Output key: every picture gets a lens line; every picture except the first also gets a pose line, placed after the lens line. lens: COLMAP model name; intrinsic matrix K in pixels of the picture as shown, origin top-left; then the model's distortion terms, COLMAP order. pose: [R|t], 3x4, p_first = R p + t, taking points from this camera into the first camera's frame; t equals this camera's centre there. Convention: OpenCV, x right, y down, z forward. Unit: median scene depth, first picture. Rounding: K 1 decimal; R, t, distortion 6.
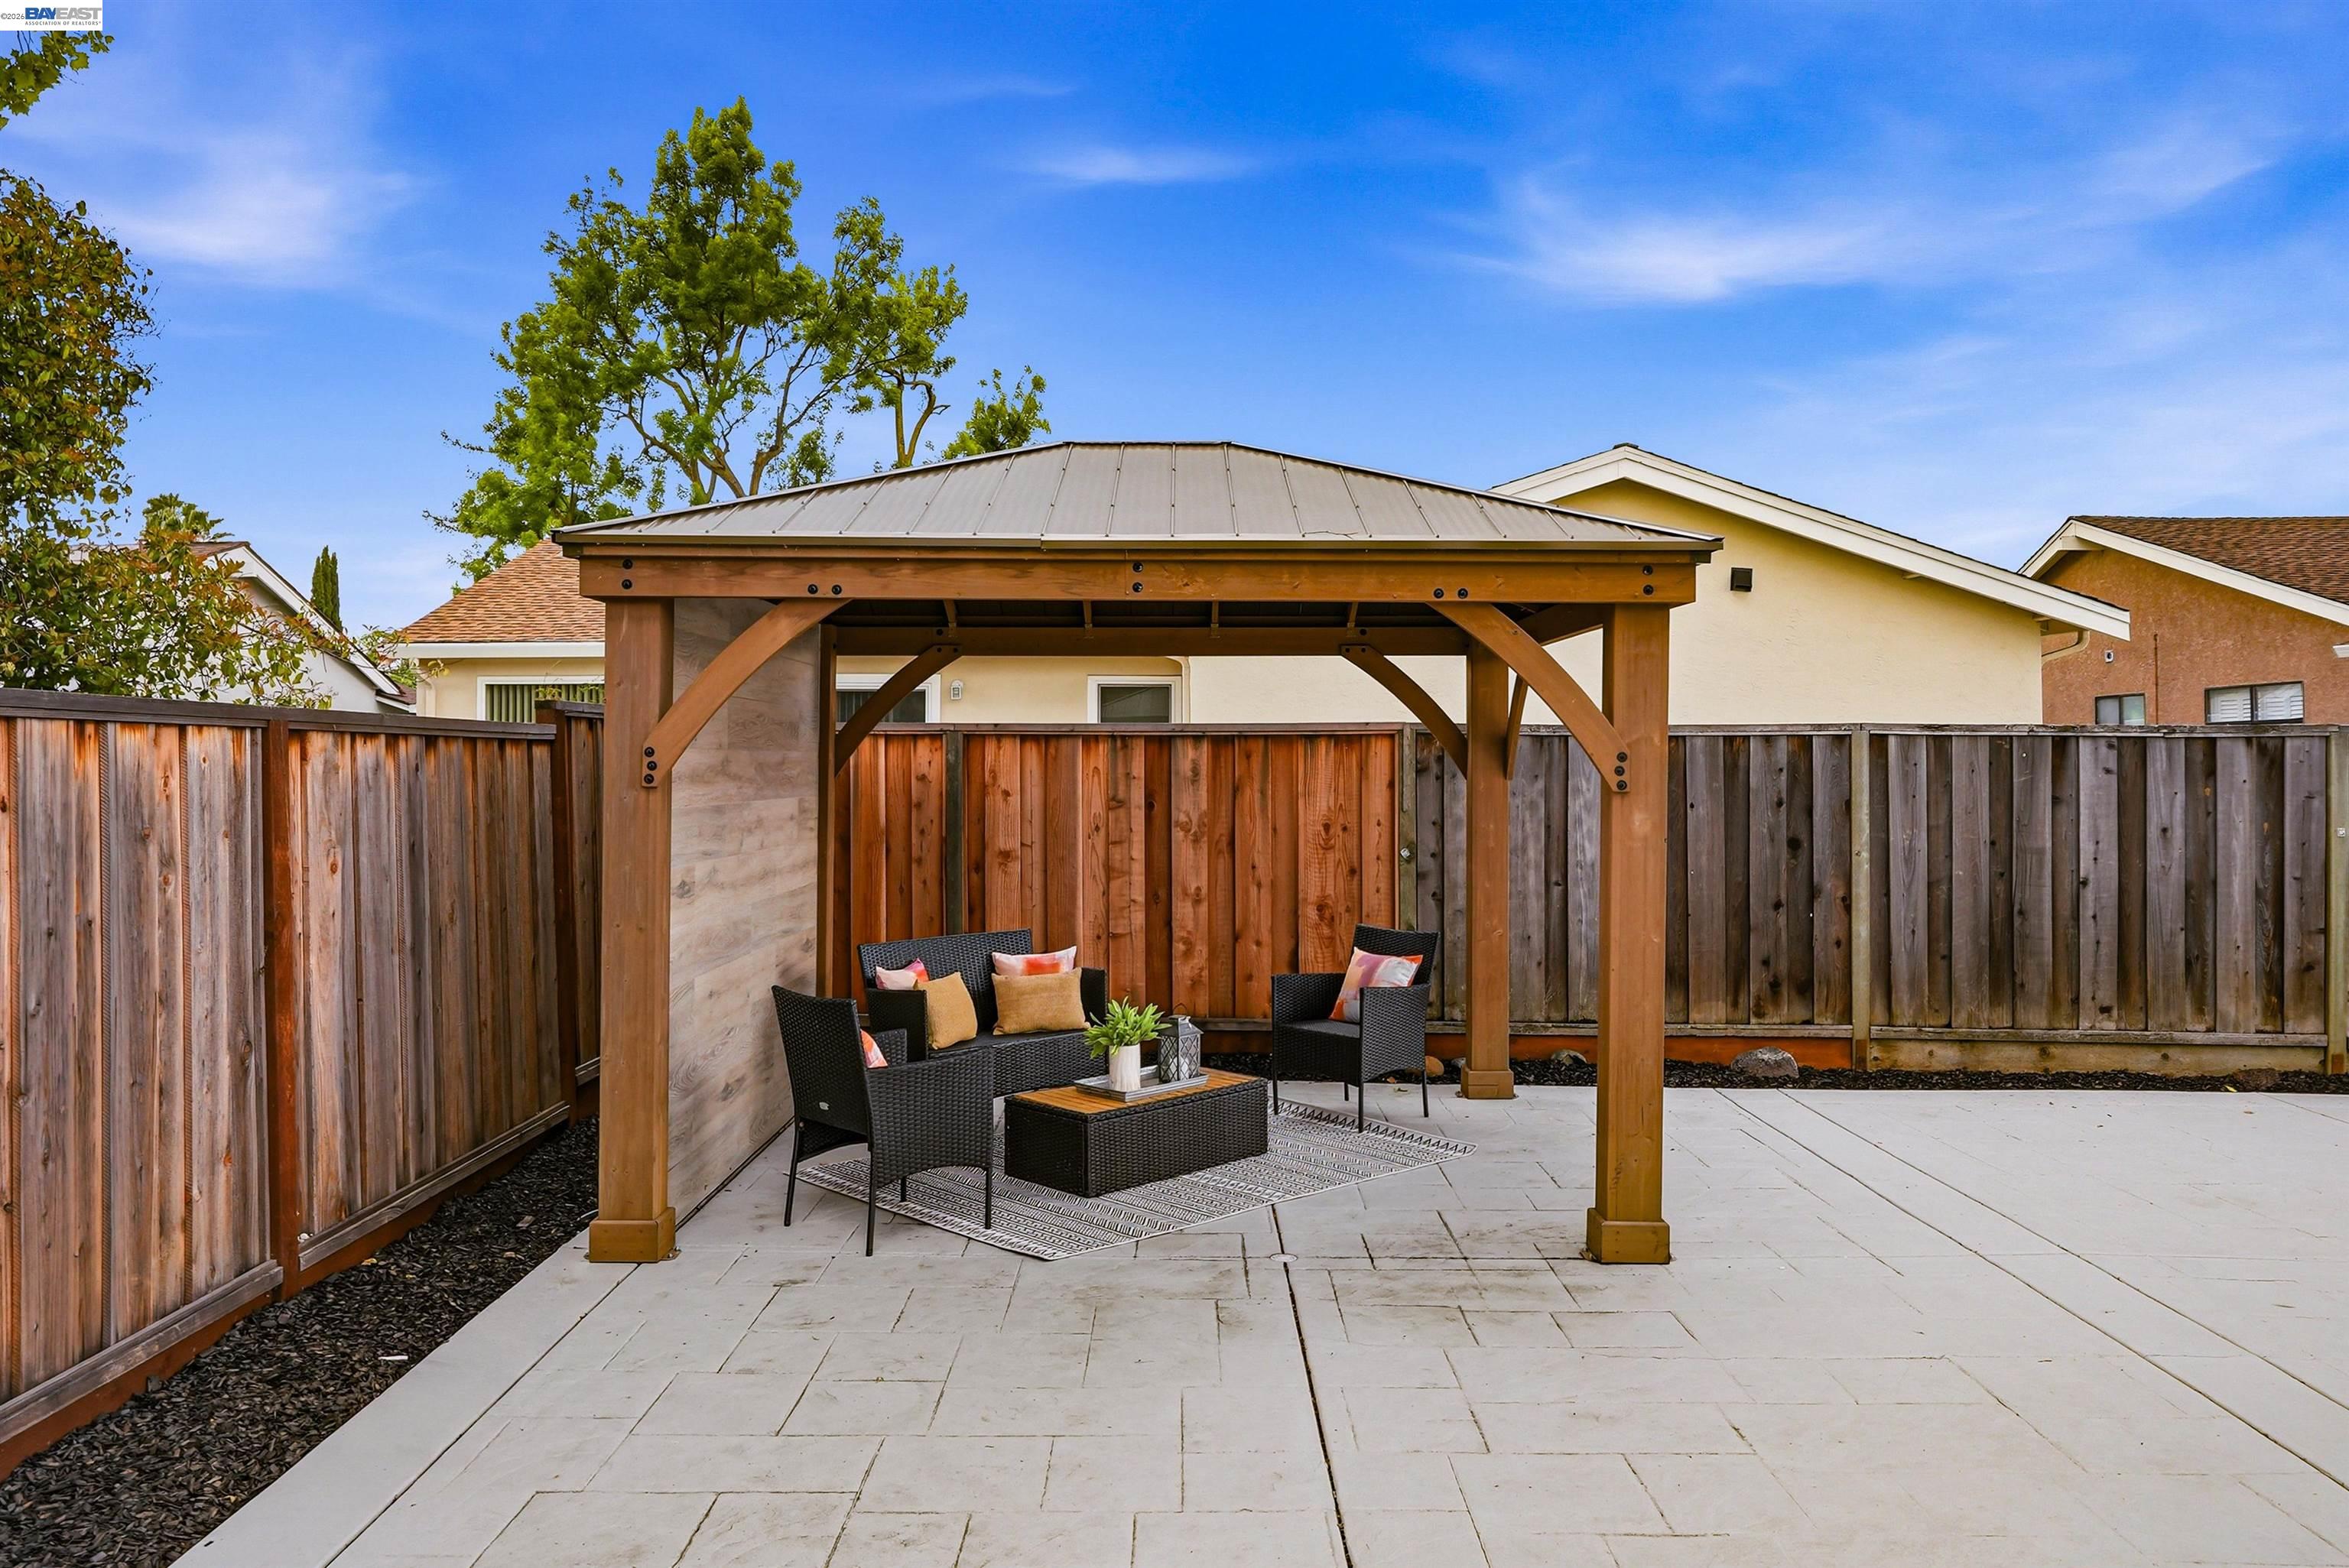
lens RADIAL K [[1671.7, 0, 1175.1], [0, 1671.7, 747.9], [0, 0, 1]] dist [0.004239, 0.006113]
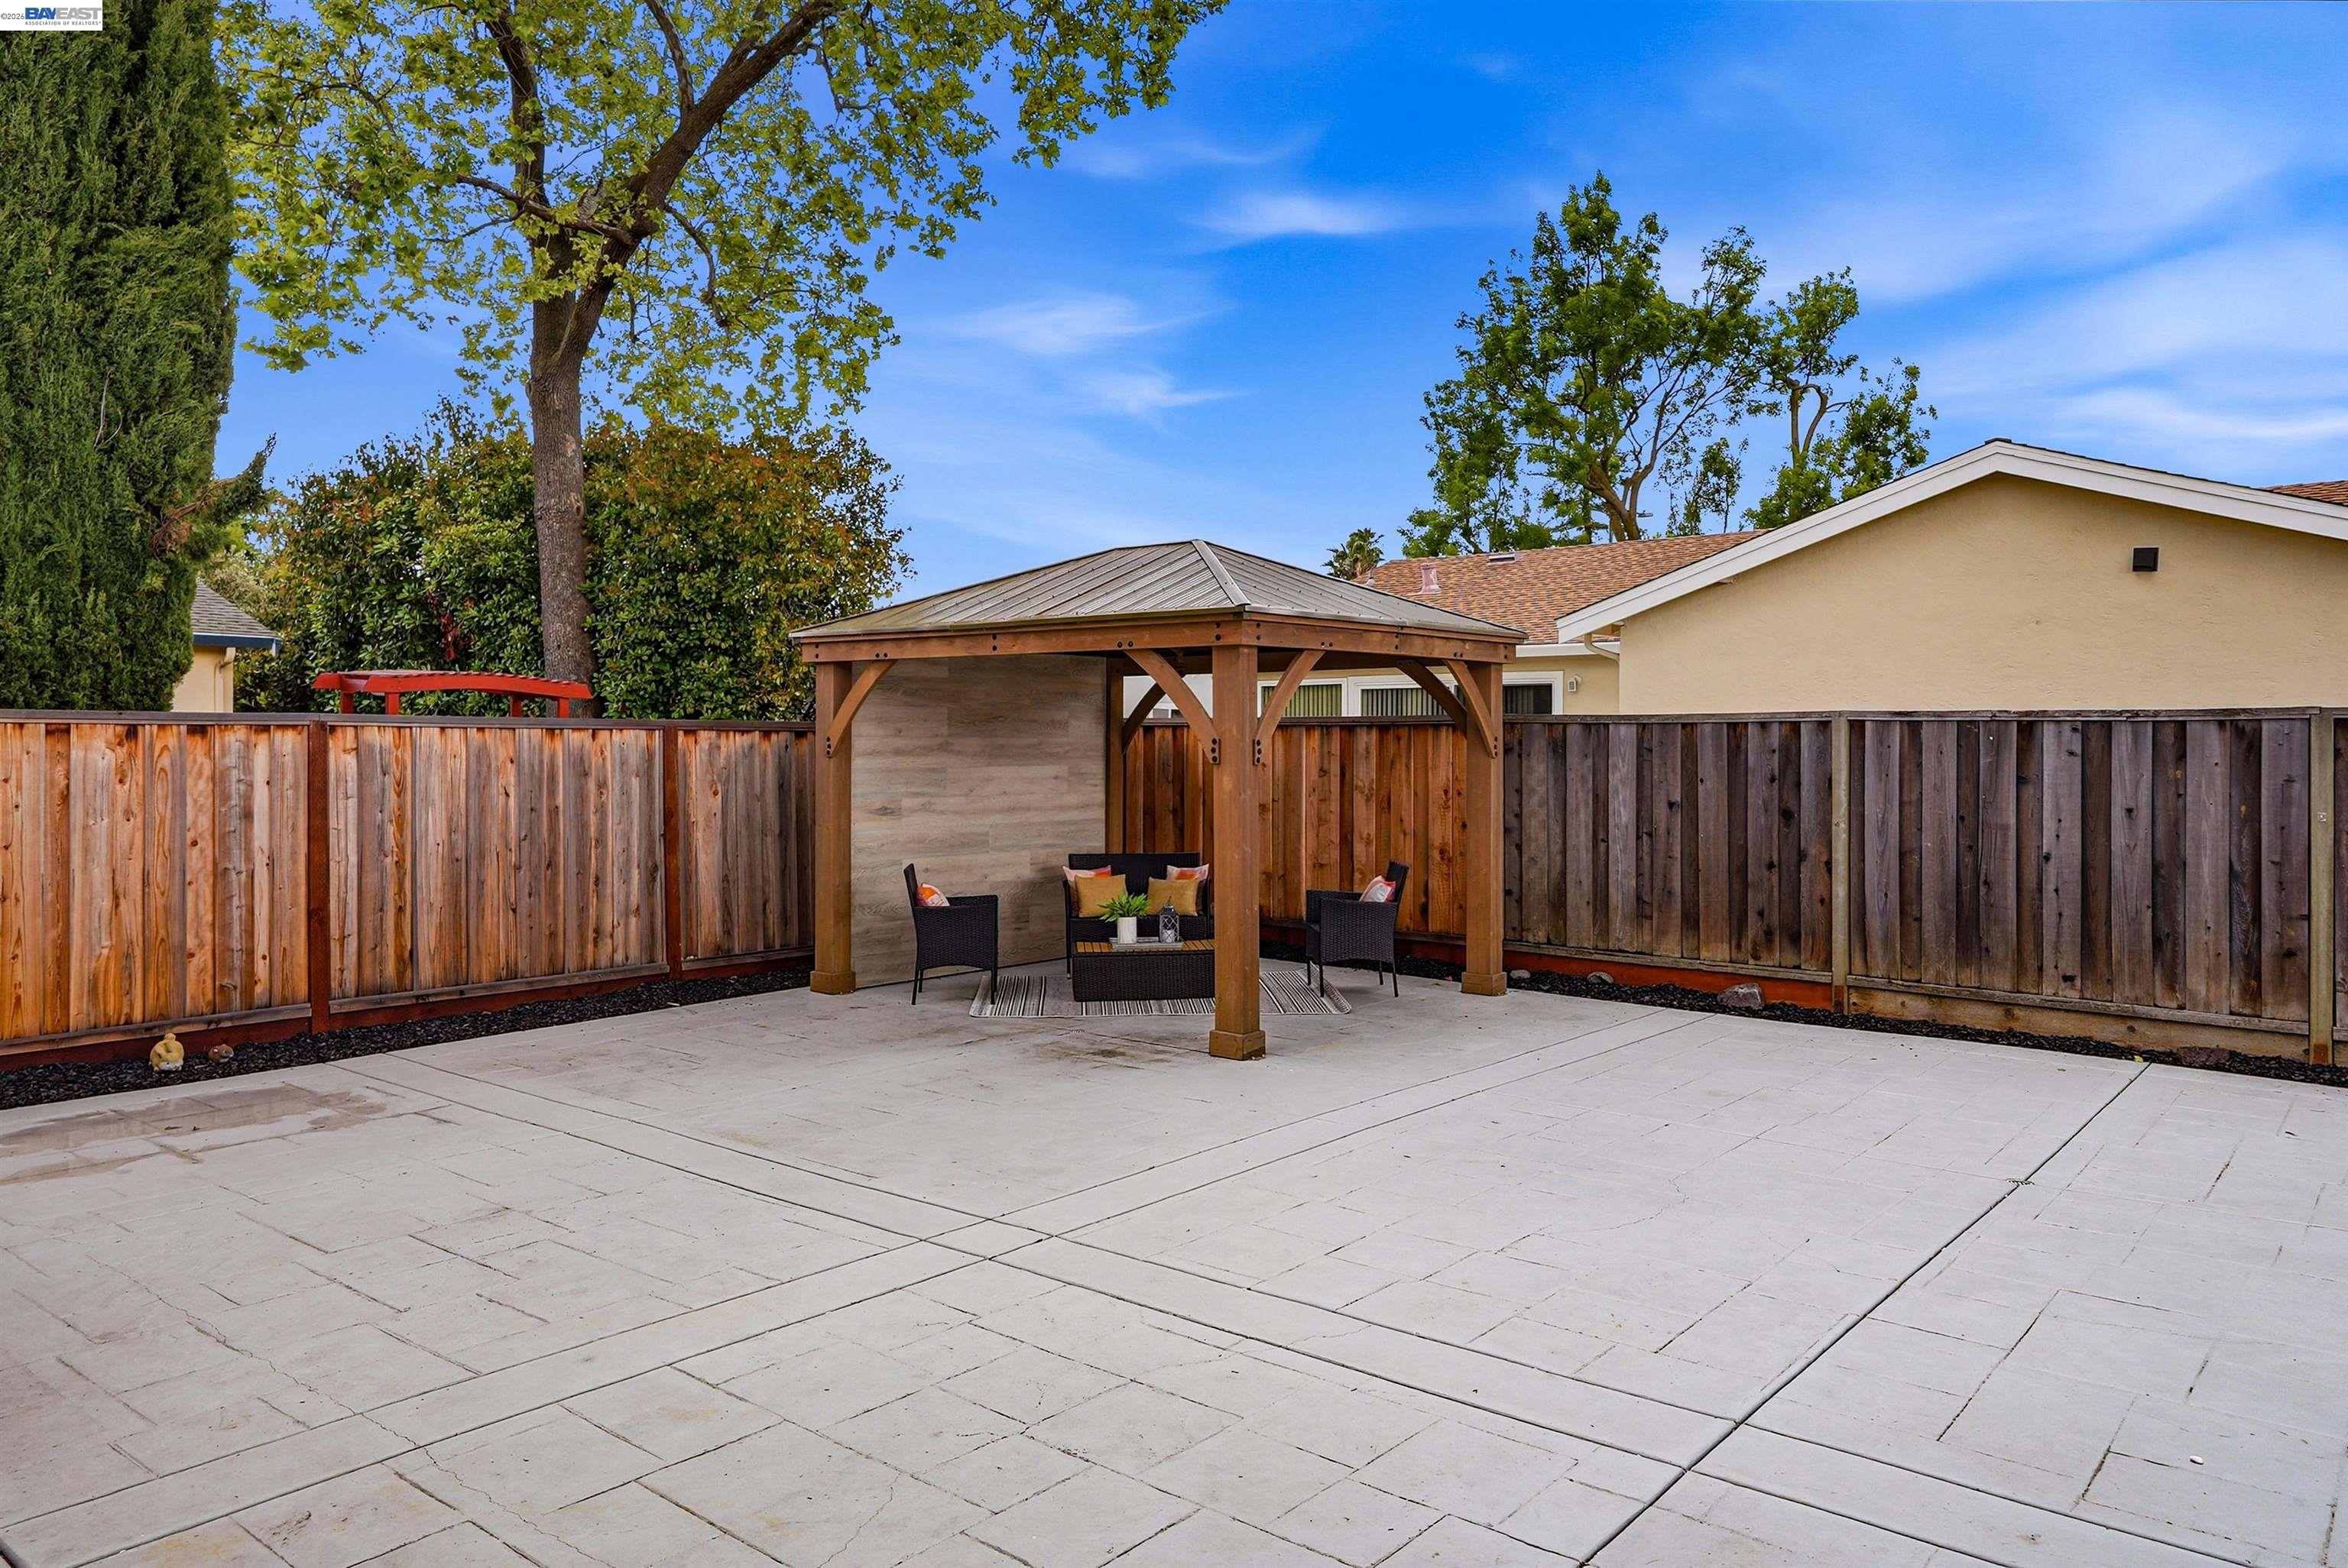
lens RADIAL K [[1579.9, 0, 1210.7], [0, 1579.9, 730.0], [0, 0, 1]] dist [-0.014627, -0.002104]
pose [[0.779873, -0.004175, -0.625924, 0.754480], [0.005171, 0.999987, -0.000227, -0.003546], [0.625916, -0.003060, 0.779884, -0.114568]]
